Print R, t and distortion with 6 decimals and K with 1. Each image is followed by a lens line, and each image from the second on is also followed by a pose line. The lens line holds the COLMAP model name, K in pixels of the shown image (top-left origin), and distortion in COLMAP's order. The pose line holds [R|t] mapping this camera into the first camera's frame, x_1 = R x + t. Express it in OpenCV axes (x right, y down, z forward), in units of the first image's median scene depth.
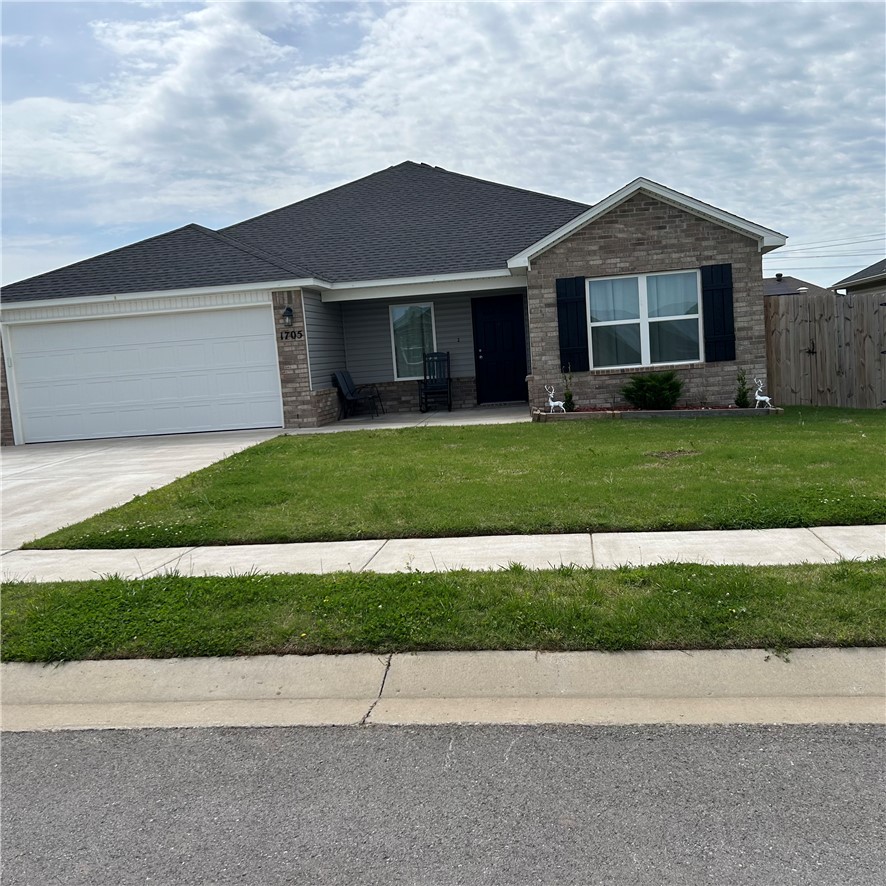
lens RADIAL K [[883.7, 0, 443.0], [0, 883.7, 443.0], [0, 0, 1]] dist [0.089524, -0.102113]
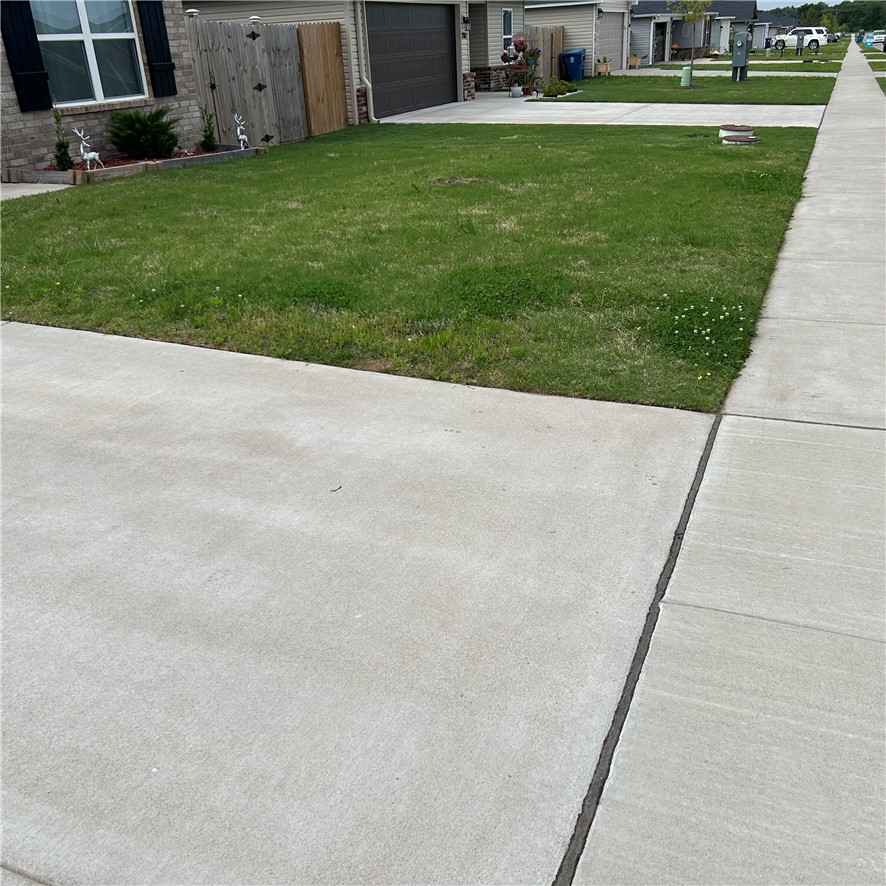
lens RADIAL K [[883.7, 0, 443.0], [0, 883.7, 443.0], [0, 0, 1]] dist [0.089524, -0.102113]
pose [[0.283542, -0.341973, 0.895912, -0.480897], [0.132688, 0.939258, 0.316525, -0.017375], [-0.949736, 0.029129, 0.311695, 0.489932]]
